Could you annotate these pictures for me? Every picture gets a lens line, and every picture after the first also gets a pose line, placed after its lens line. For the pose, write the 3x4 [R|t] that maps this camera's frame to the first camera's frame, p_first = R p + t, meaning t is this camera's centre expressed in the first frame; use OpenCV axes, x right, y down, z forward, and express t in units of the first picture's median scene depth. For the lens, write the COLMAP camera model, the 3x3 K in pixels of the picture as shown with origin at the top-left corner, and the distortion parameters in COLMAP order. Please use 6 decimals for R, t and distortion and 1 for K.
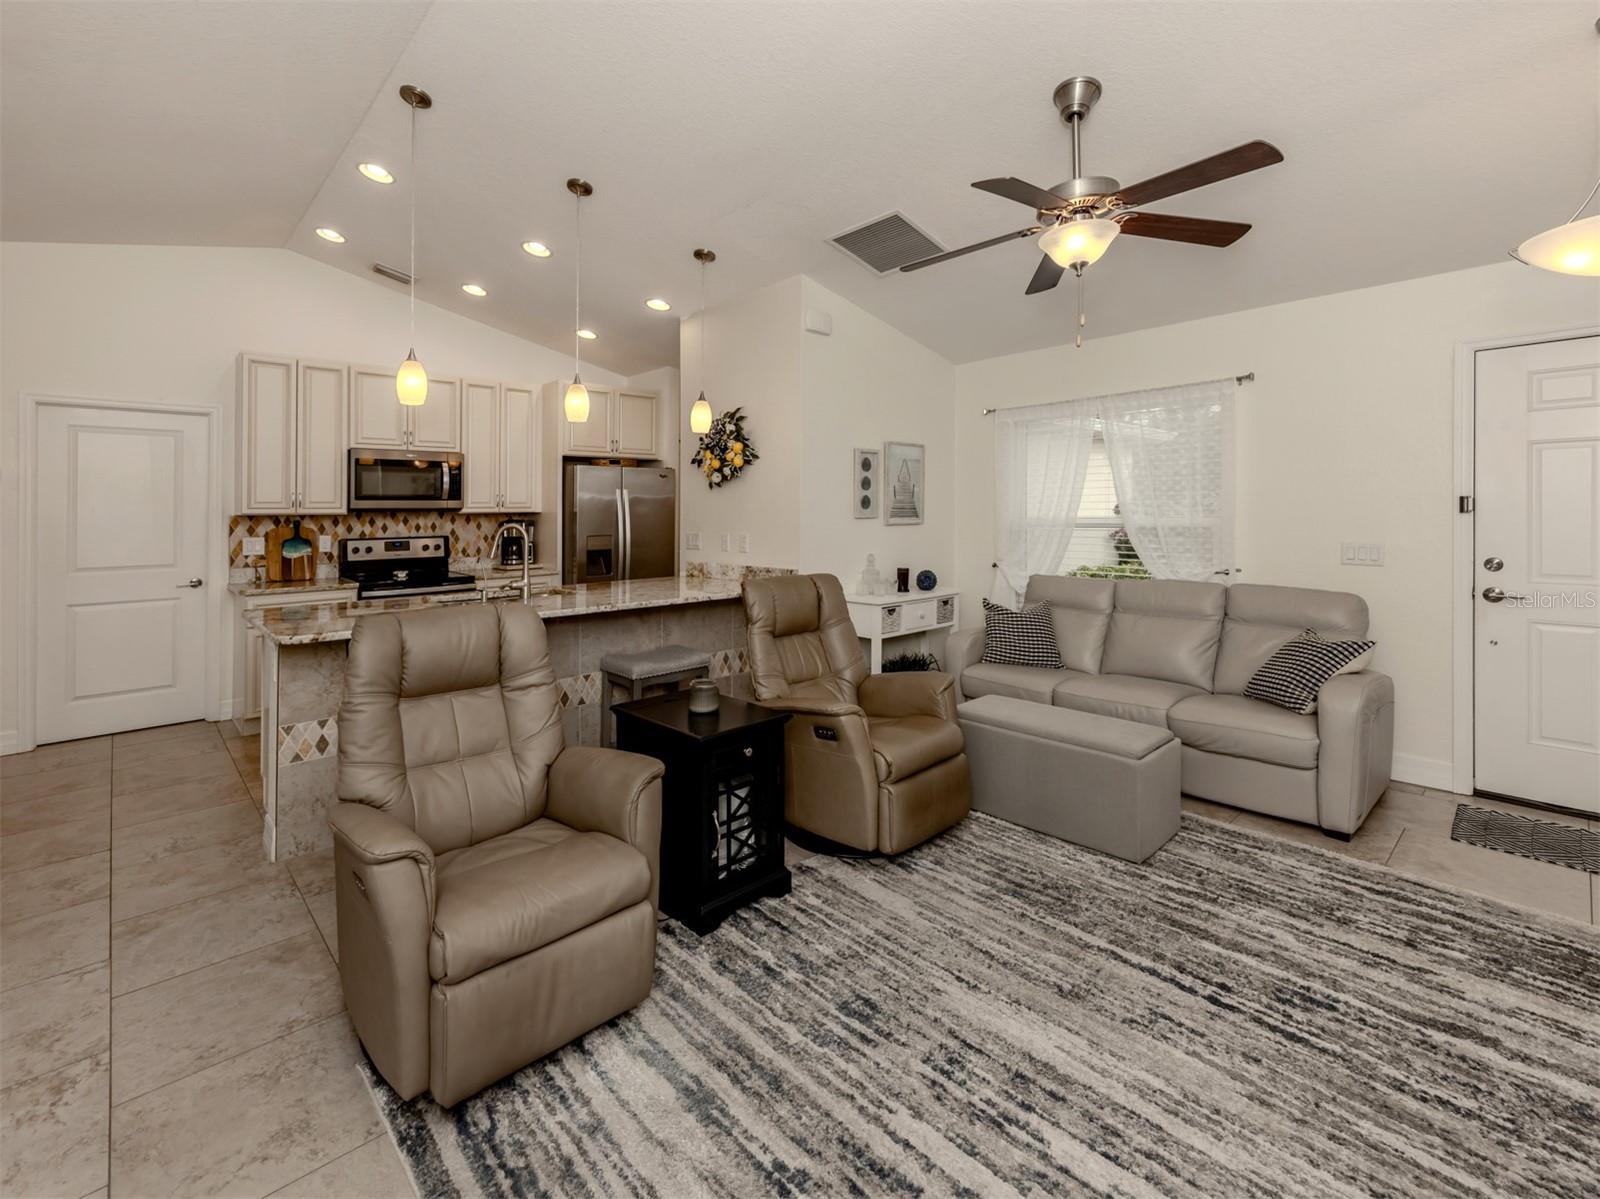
lens RADIAL K [[726.1, 0, 763.7], [0, 726.1, 515.4], [0, 0, 1]] dist [0.005905, -0.000629]
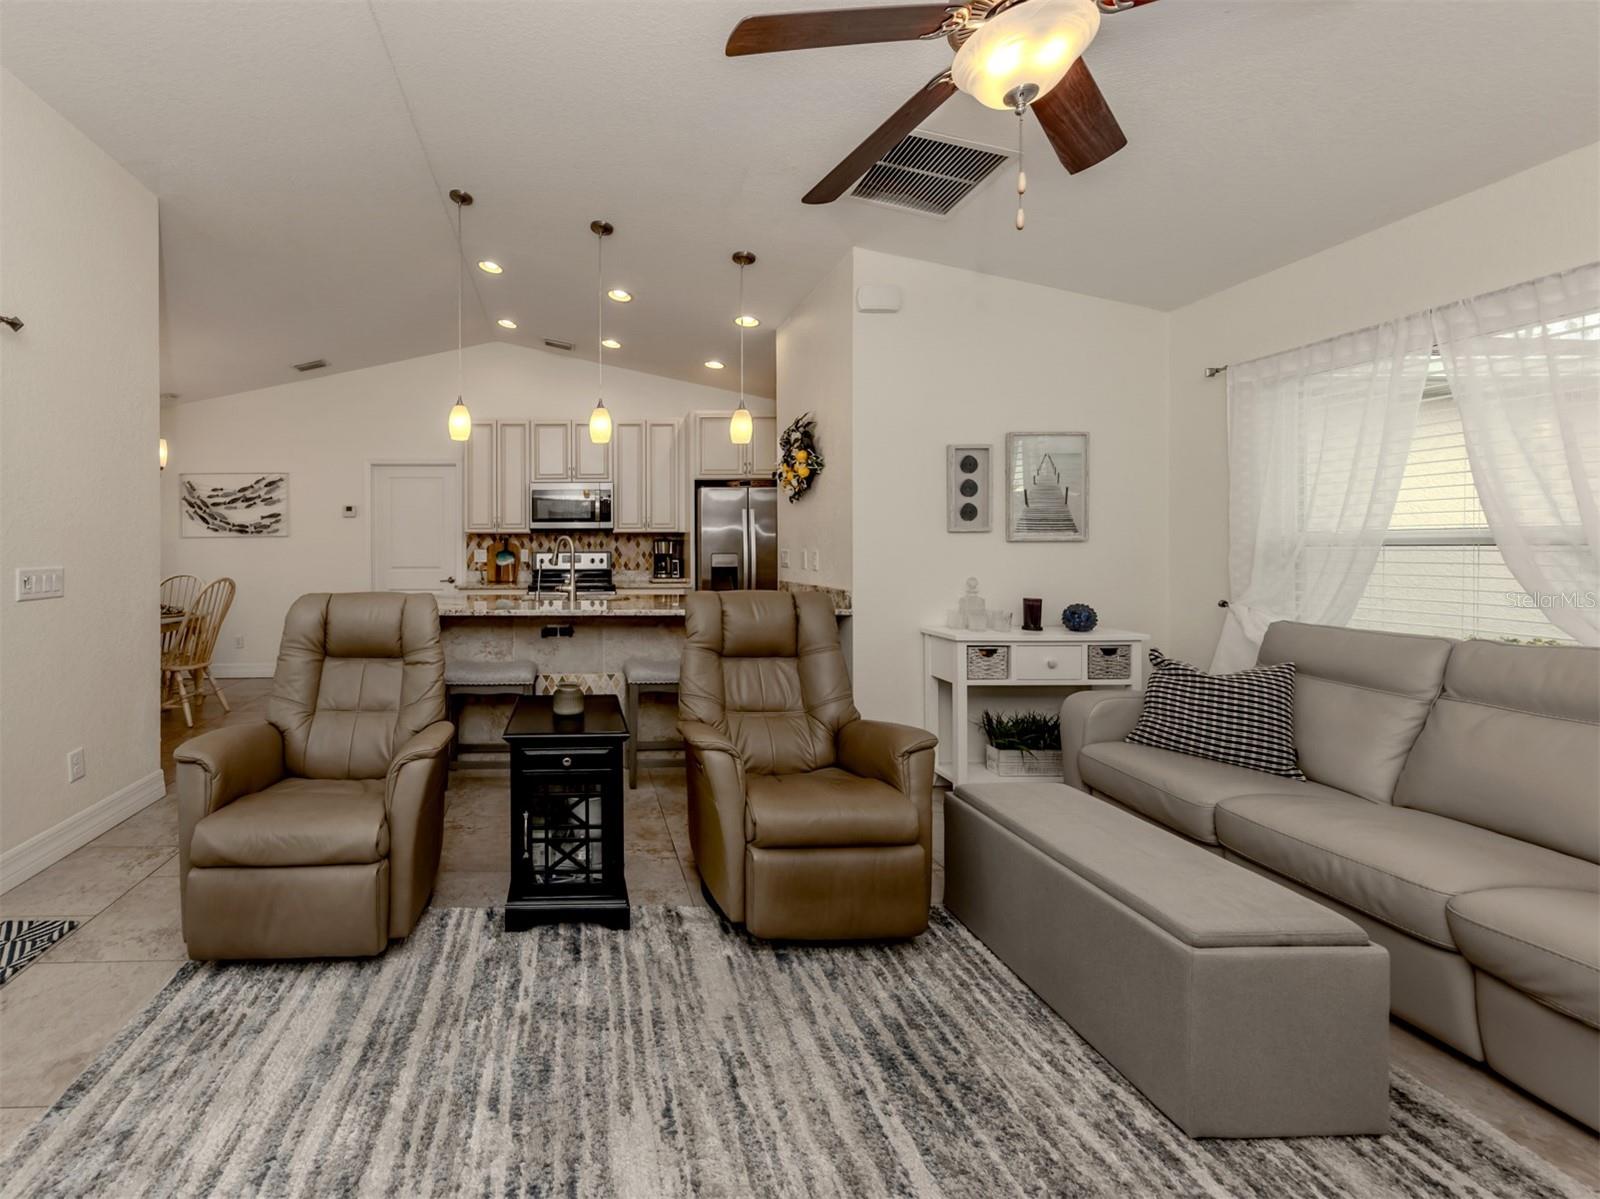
lens RADIAL K [[644.4, 0, 580.1], [0, 644.4, 546.5], [0, 0, 1]] dist [0.001370, -0.000208]
pose [[0.754774, 0.006807, -0.655950, 0.272330], [-0.007329, 0.999971, 0.001944, 0.020606], [0.655944, 0.003340, 0.754802, 0.185548]]
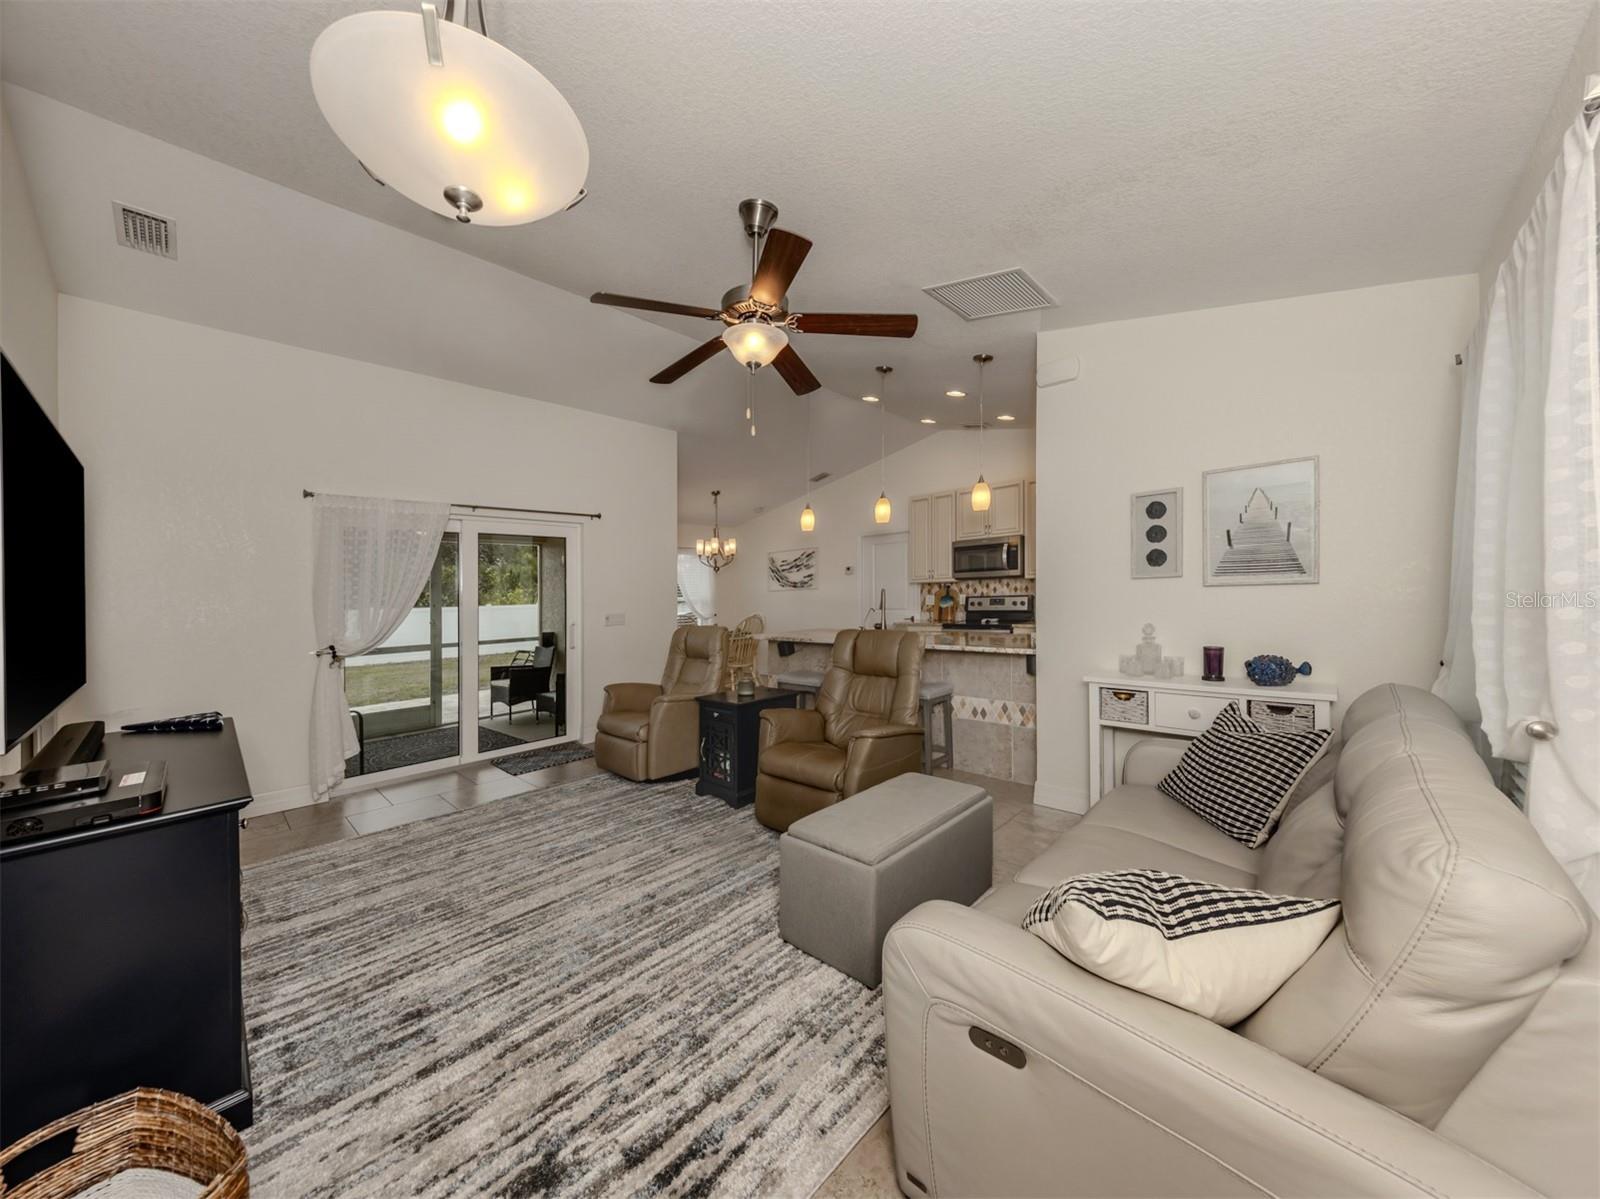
lens RADIAL K [[565.9, 0, 769.3], [0, 565.9, 609.1], [0, 0, 1]] dist [0.007278, -0.000027]
pose [[0.046812, 0.034411, -0.998311, 0.714040], [0.025027, 0.999052, 0.035610, 0.004739], [0.998590, -0.026652, 0.045906, 0.541328]]
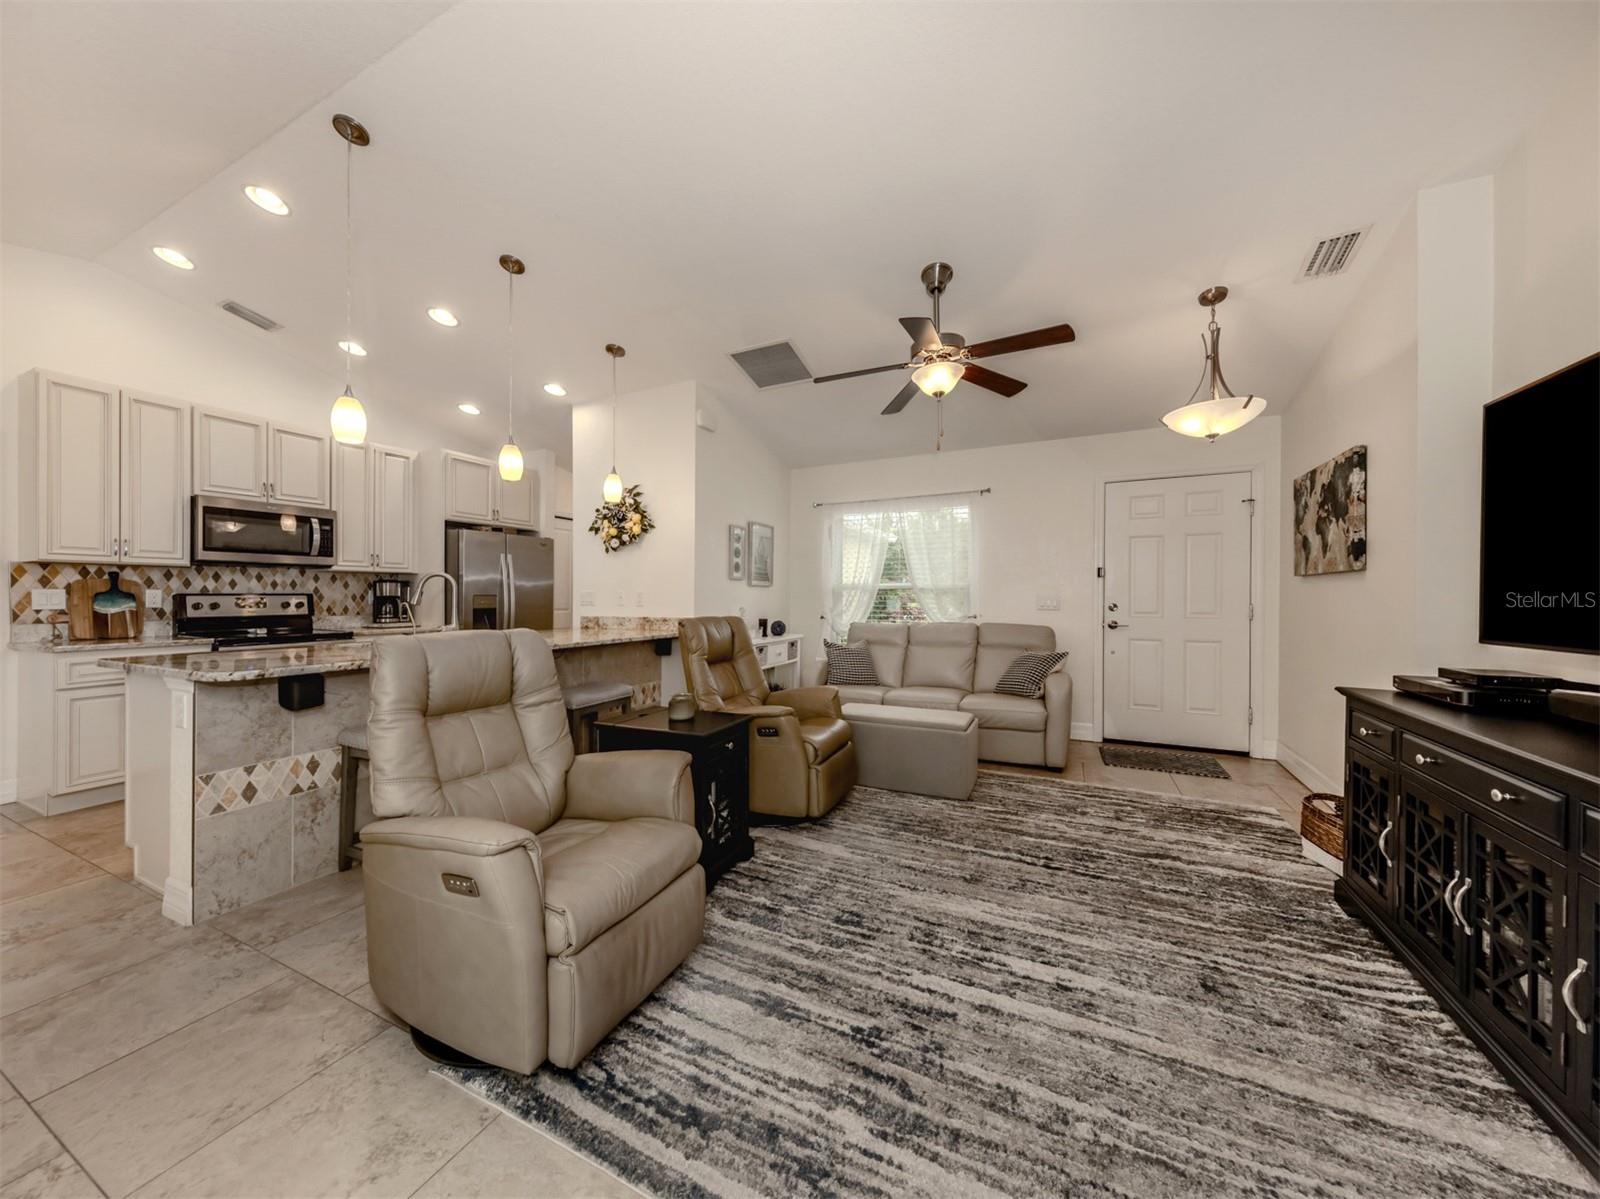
lens RADIAL K [[566.9, 0, 793.8], [0, 566.9, 605.6], [0, 0, 1]] dist [0.006069, -0.000493]
pose [[0.923566, 0.002469, 0.383431, -0.146846], [-0.006703, 0.999930, 0.009706, 0.038238], [-0.383380, -0.011534, 0.923519, 0.034310]]
